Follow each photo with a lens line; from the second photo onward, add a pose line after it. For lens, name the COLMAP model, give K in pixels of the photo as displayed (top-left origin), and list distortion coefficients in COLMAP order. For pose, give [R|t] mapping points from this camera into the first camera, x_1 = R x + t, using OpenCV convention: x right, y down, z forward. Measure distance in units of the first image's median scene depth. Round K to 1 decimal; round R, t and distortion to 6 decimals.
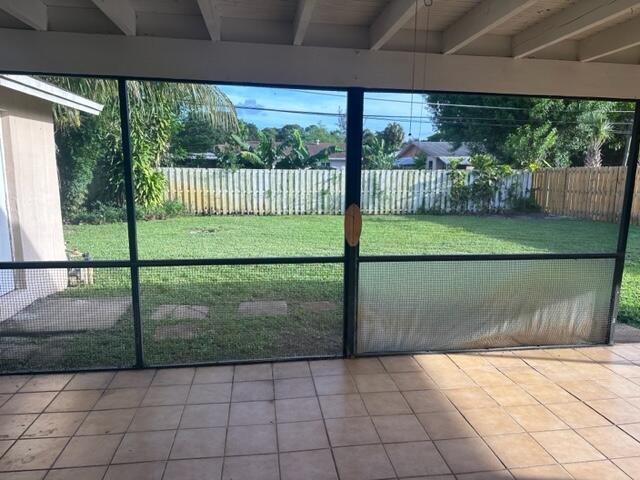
lens RADIAL K [[447.9, 0, 321.9], [0, 447.9, 242.0], [0, 0, 1]] dist [0.041223, -0.040671]
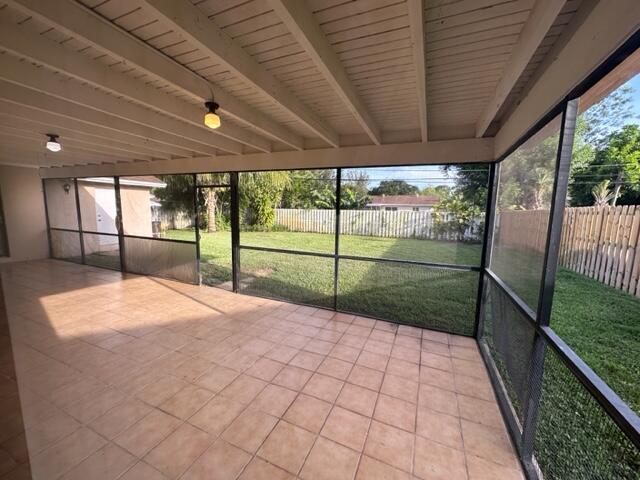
lens RADIAL K [[253.9, 0, 320.1], [0, 253.9, 242.9], [0, 0, 1]] dist [-0.002319, 0.001087]
pose [[0.853456, 0.075615, -0.515650, 1.439862], [-0.096703, 0.995213, -0.014115, -0.011307], [0.512114, 0.061911, 0.856683, 0.201150]]
